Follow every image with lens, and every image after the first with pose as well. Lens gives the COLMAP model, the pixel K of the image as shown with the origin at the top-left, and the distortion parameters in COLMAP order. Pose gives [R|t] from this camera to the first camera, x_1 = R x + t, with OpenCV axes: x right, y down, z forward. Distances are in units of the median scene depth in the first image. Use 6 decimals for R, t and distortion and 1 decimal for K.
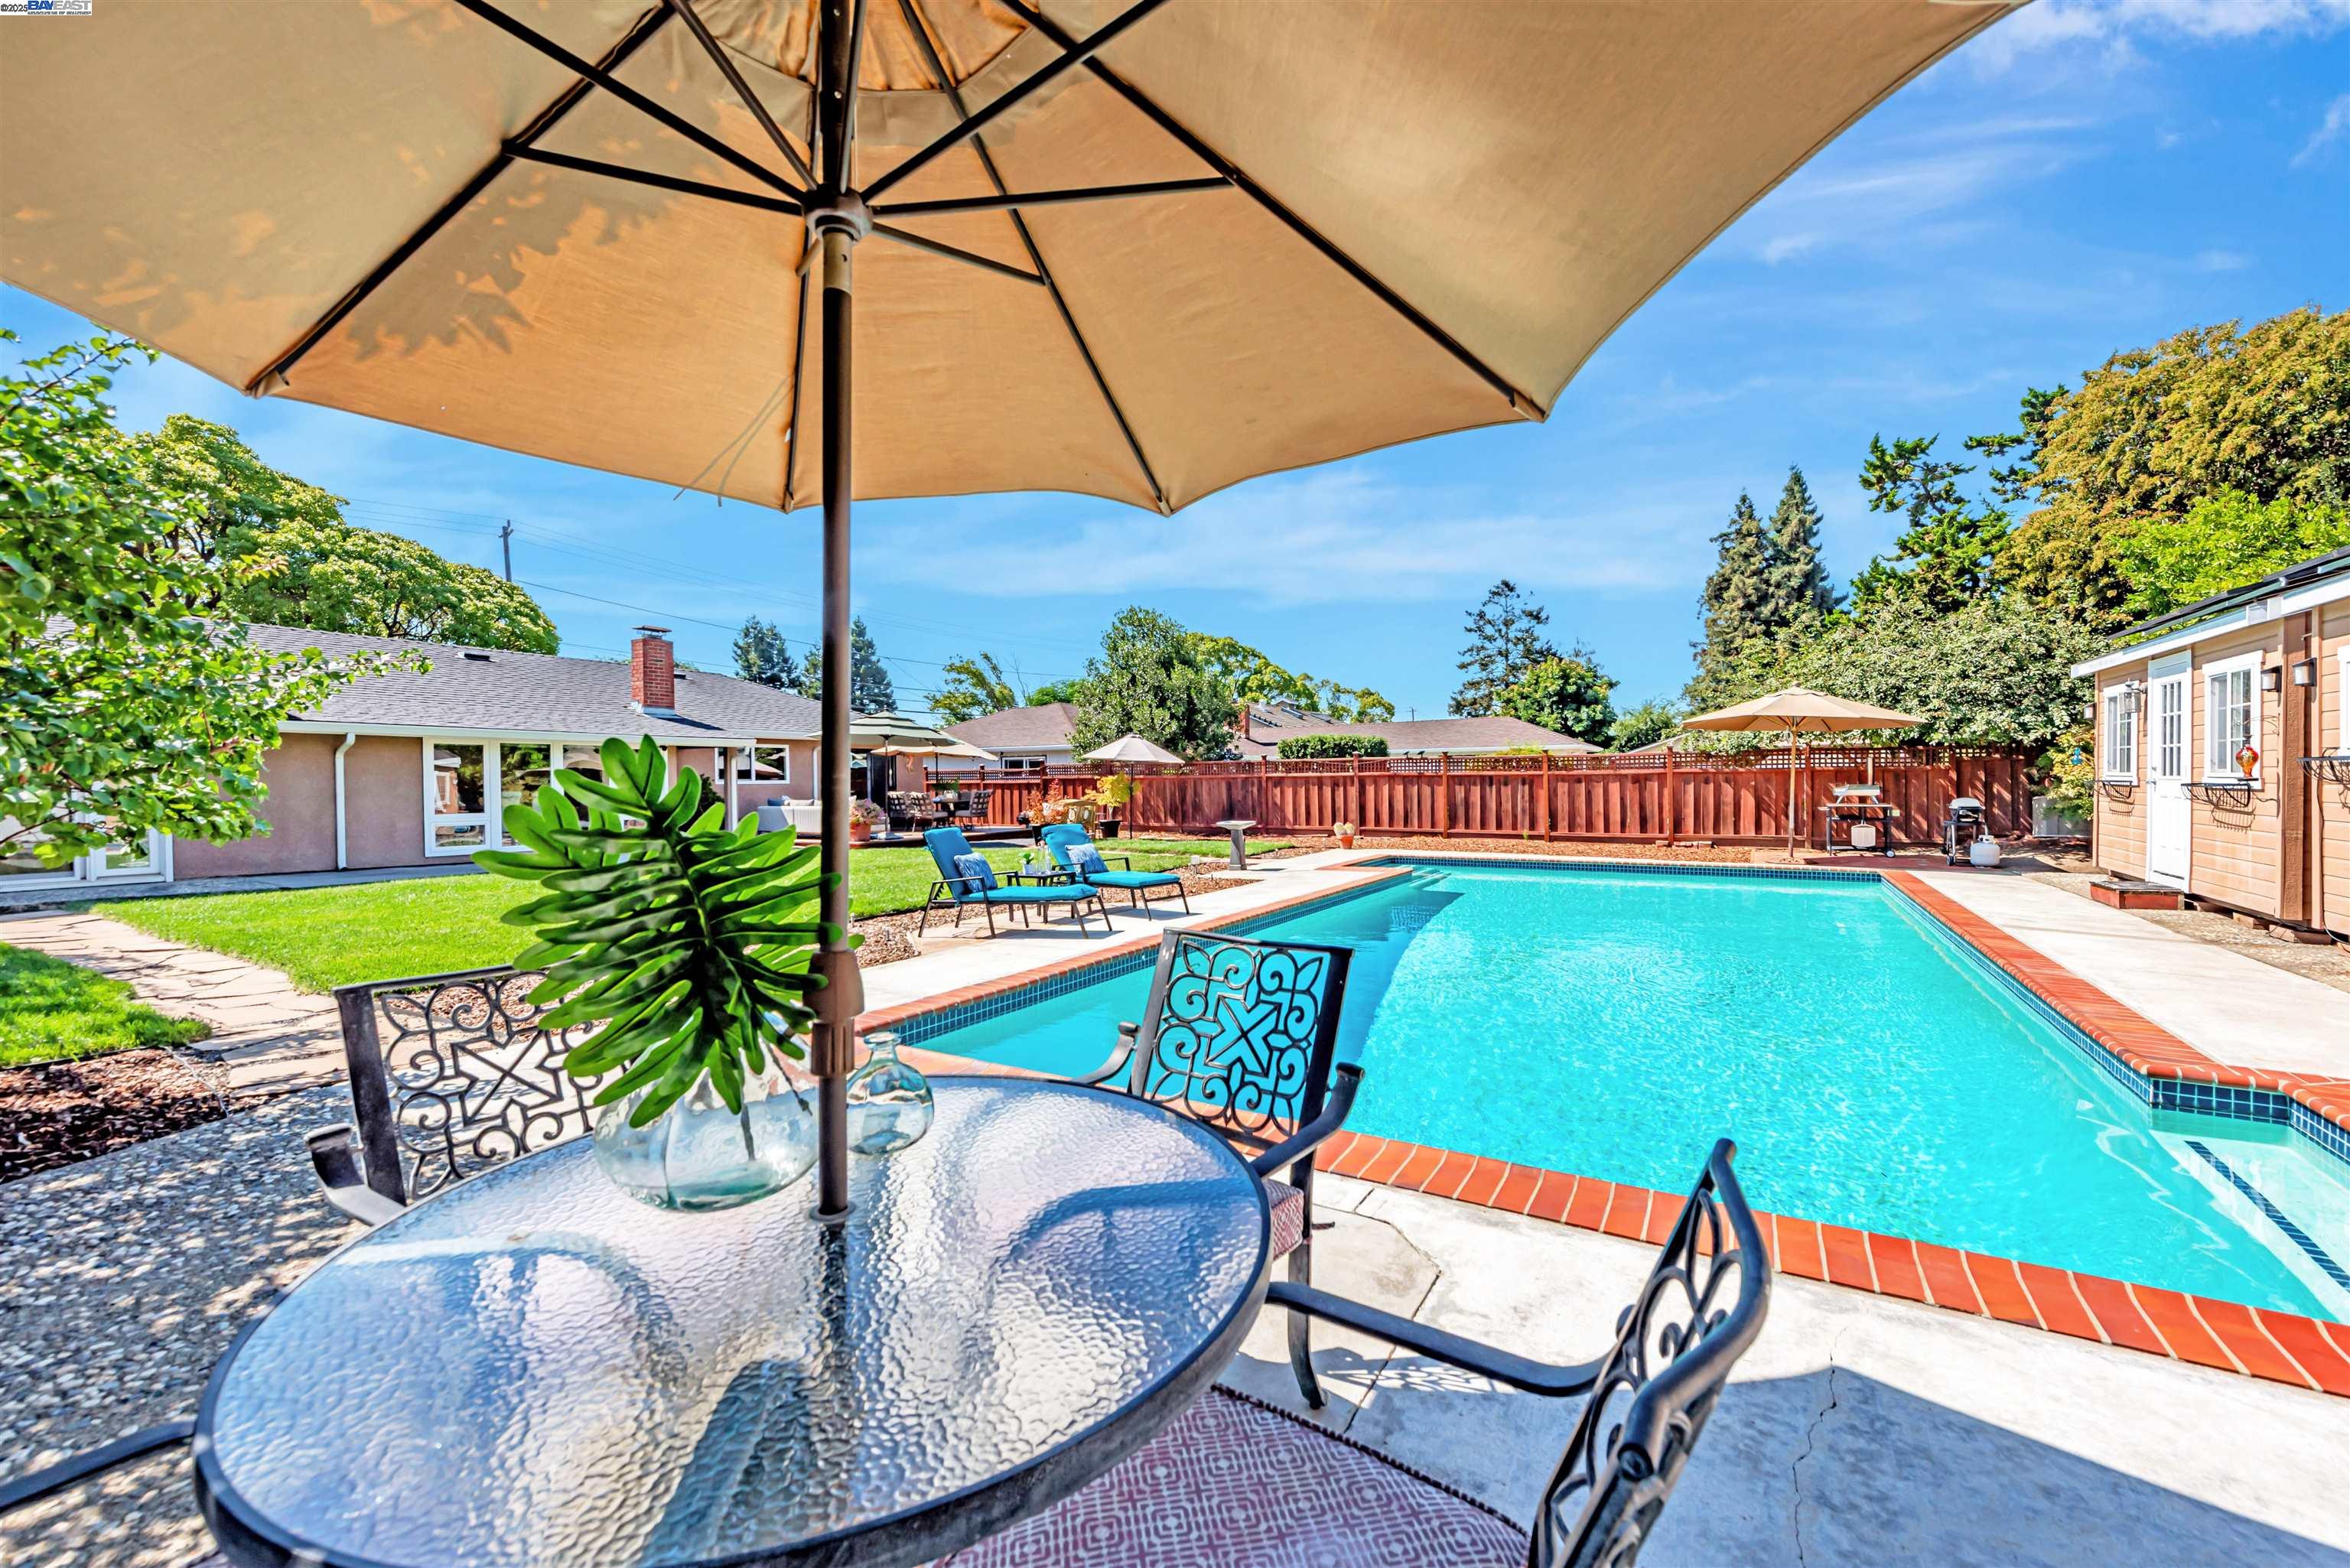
lens RADIAL K [[937.4, 0, 1171.6], [0, 937.4, 783.9], [0, 0, 1]] dist [0.012773, -0.000043]
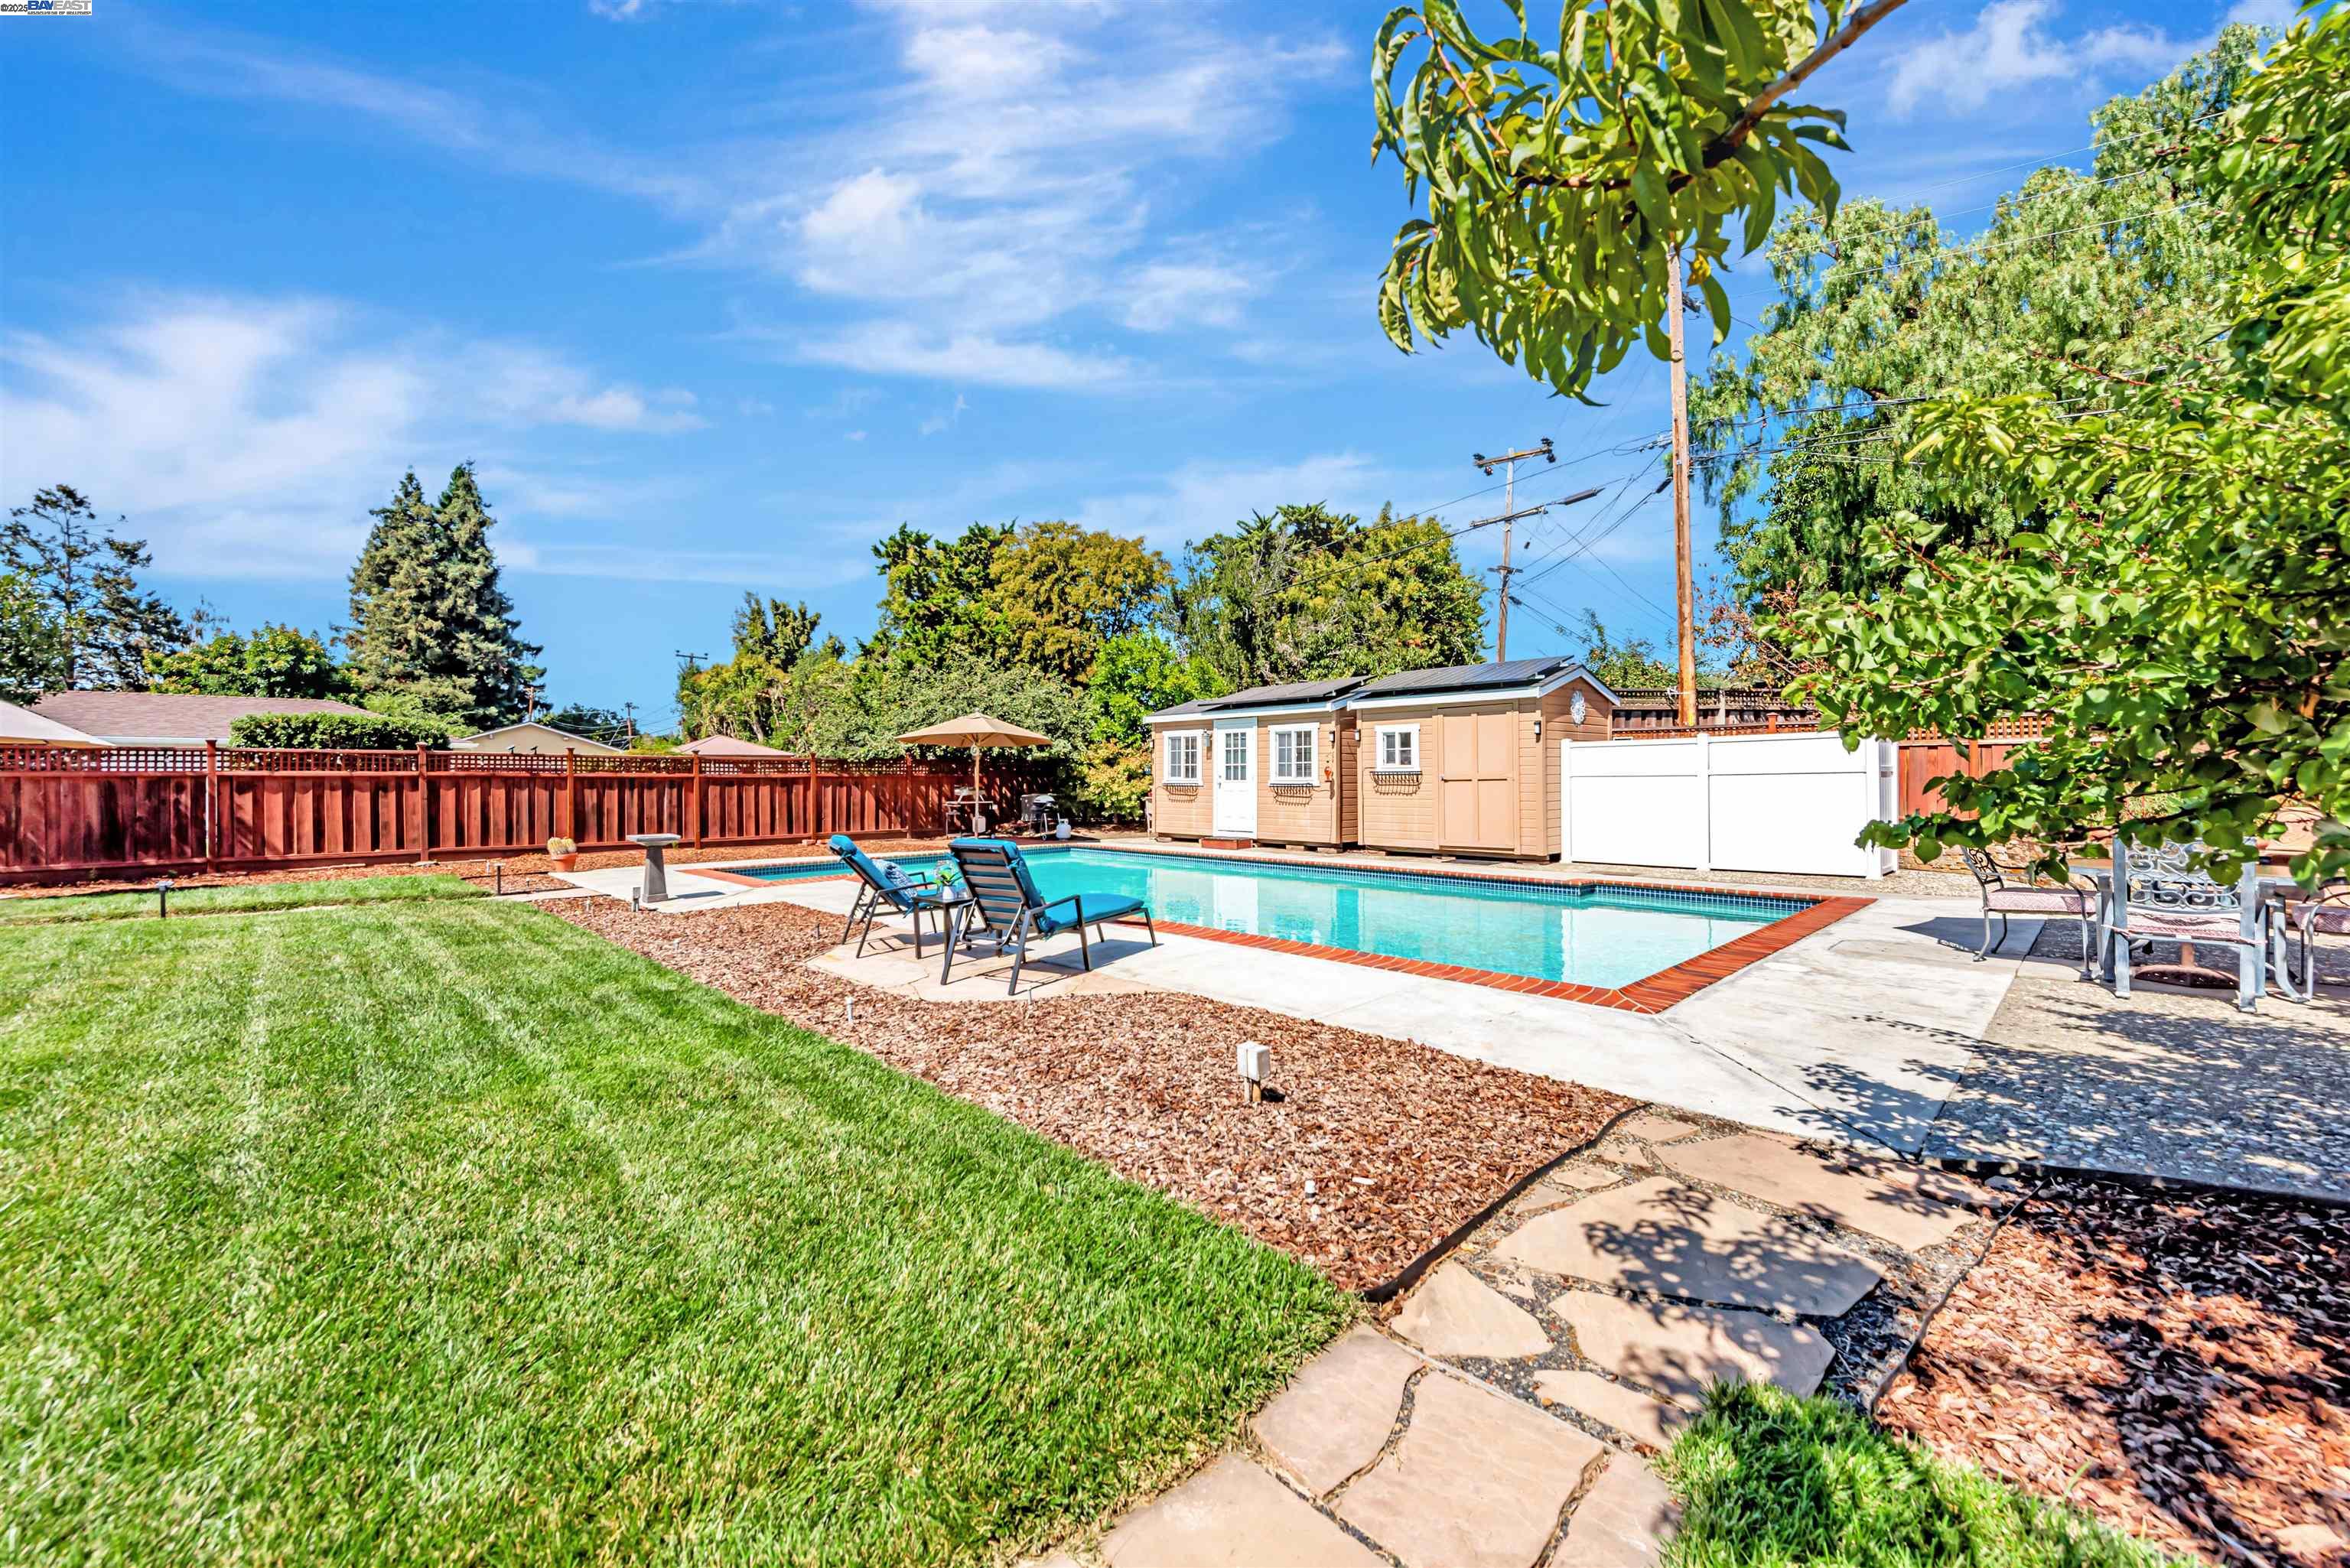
lens RADIAL K [[924.2, 0, 1179.4], [0, 924.2, 782.1], [0, 0, 1]] dist [0.019586, -0.005554]
pose [[0.243699, 0.006930, 0.969826, -0.344090], [0.004460, 0.999956, -0.008266, 0.004256], [-0.969841, 0.006340, 0.243657, 0.269226]]
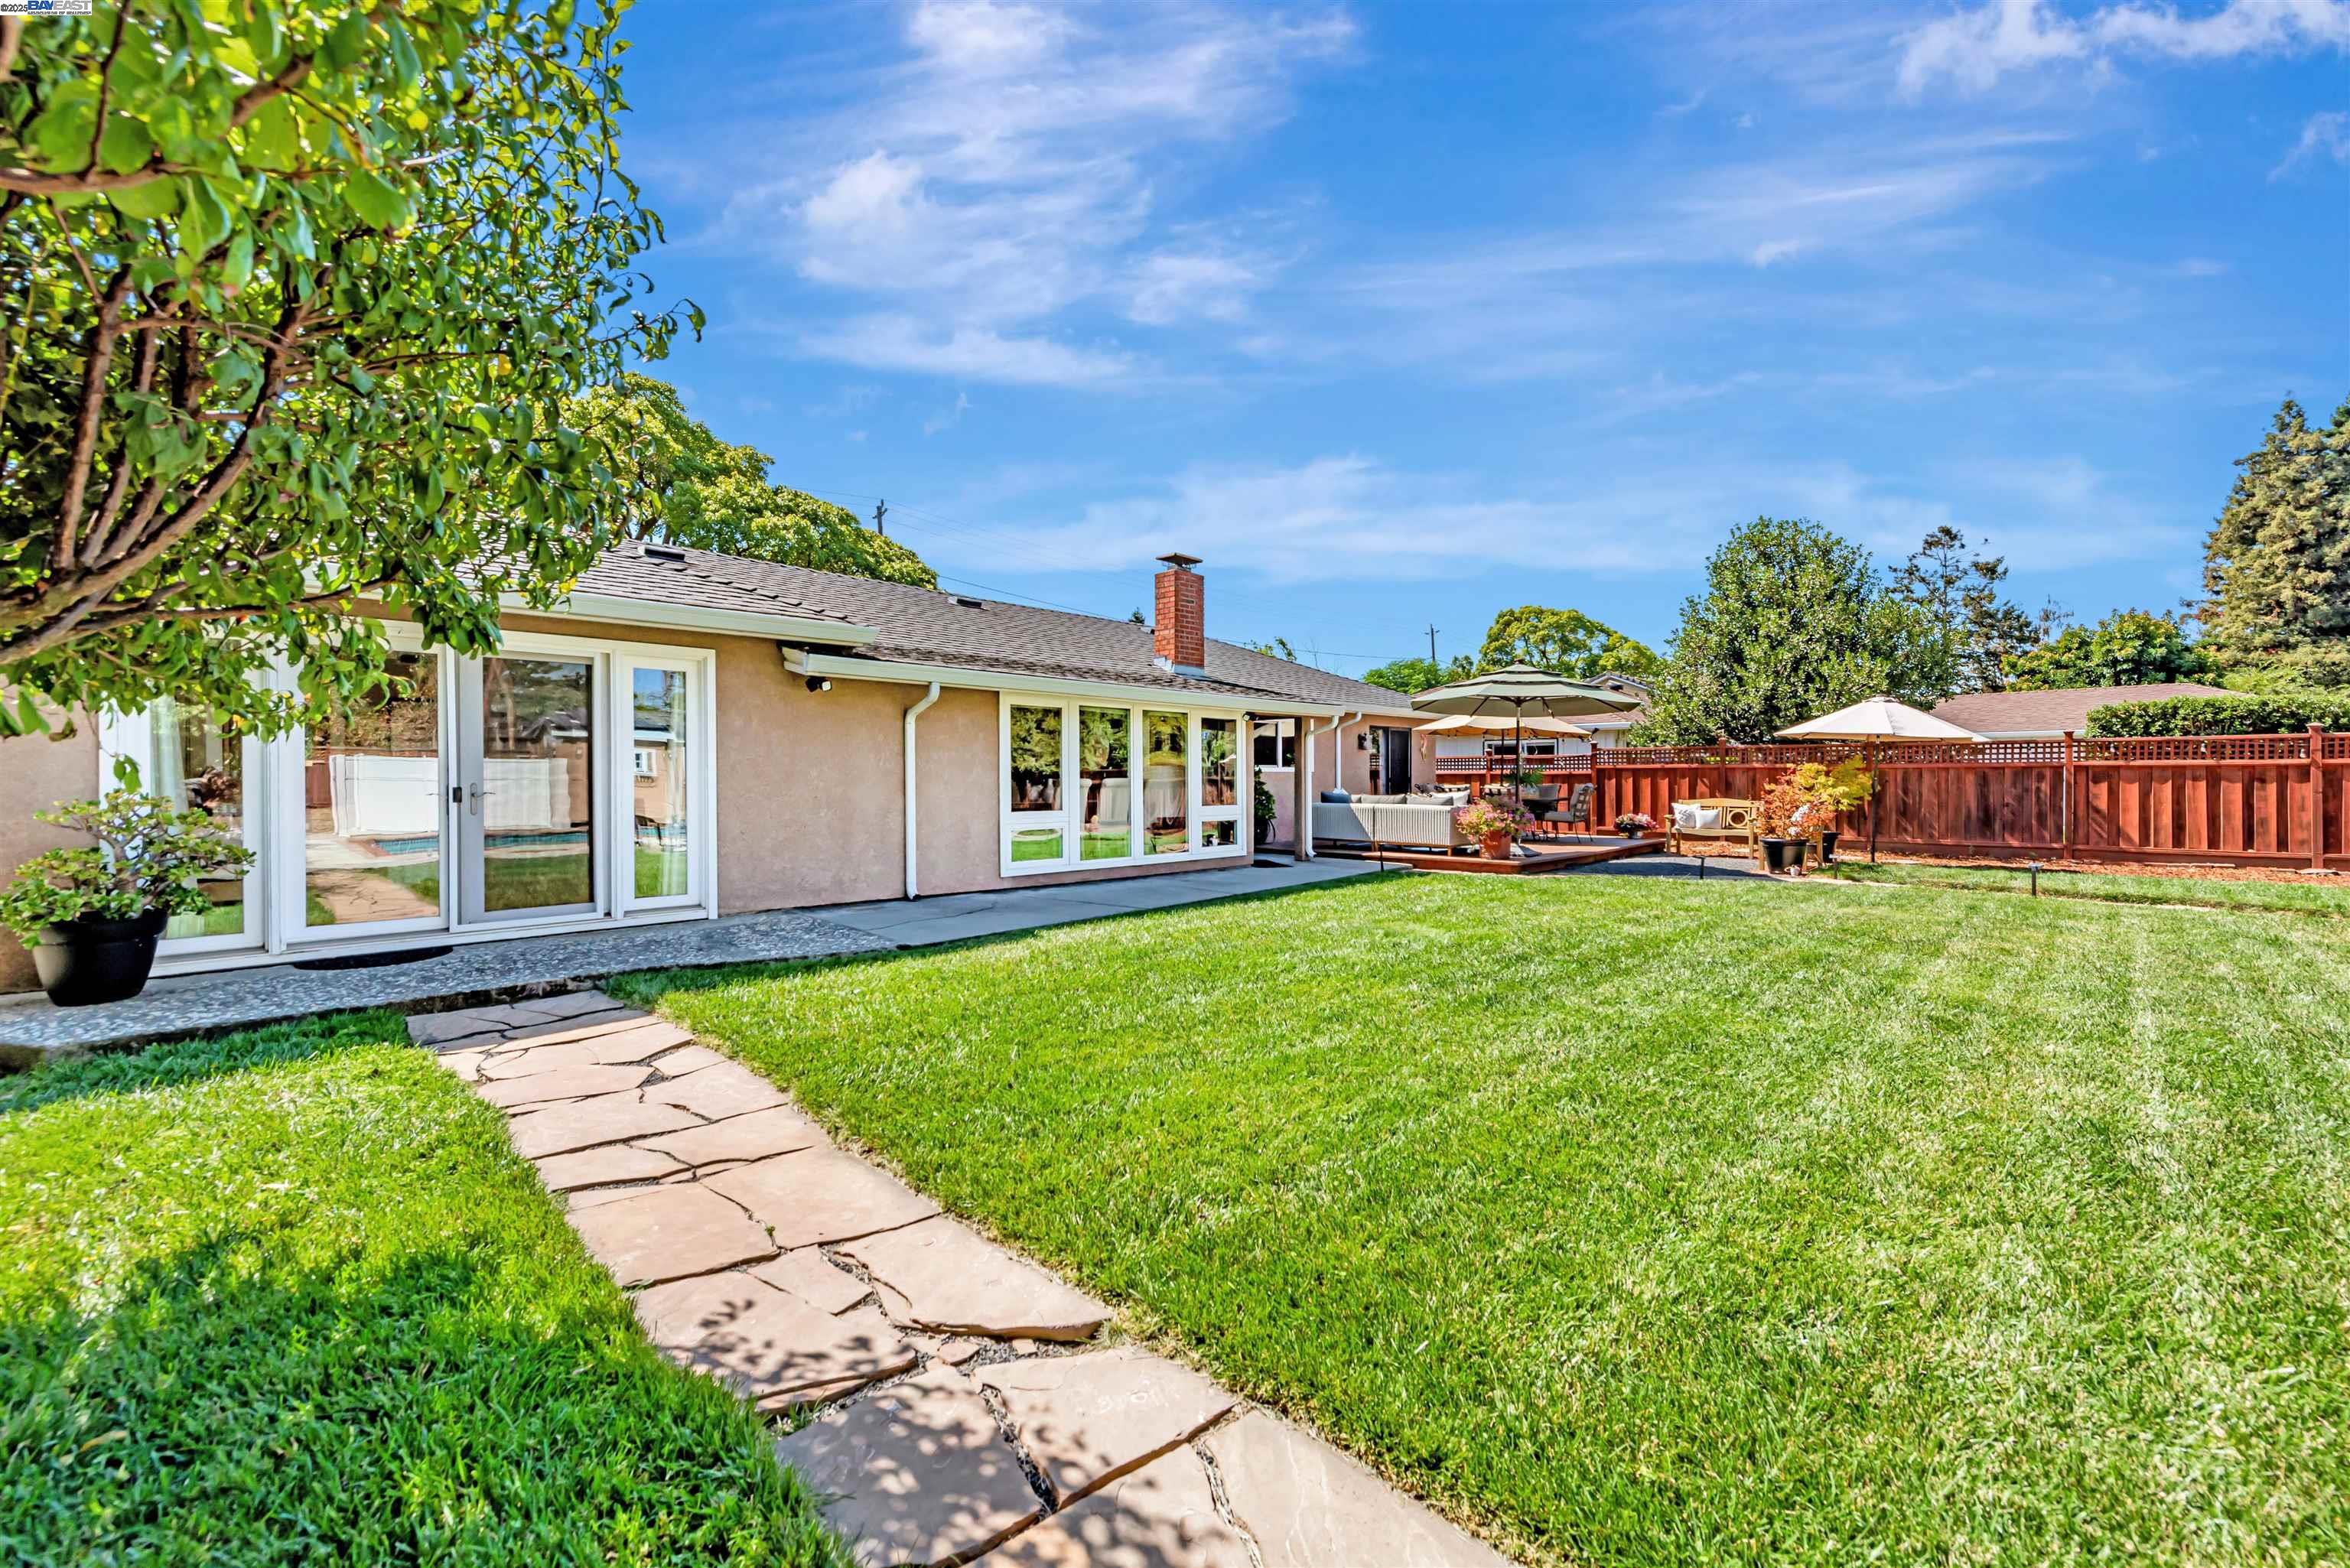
lens RADIAL K [[924.2, 0, 1179.4], [0, 924.2, 782.1], [0, 0, 1]] dist [0.019586, -0.005554]
pose [[0.974189, 0.009014, -0.225553, -0.351698], [-0.007901, 0.999952, 0.005837, 0.004378], [0.225595, -0.003904, 0.974213, 0.271695]]
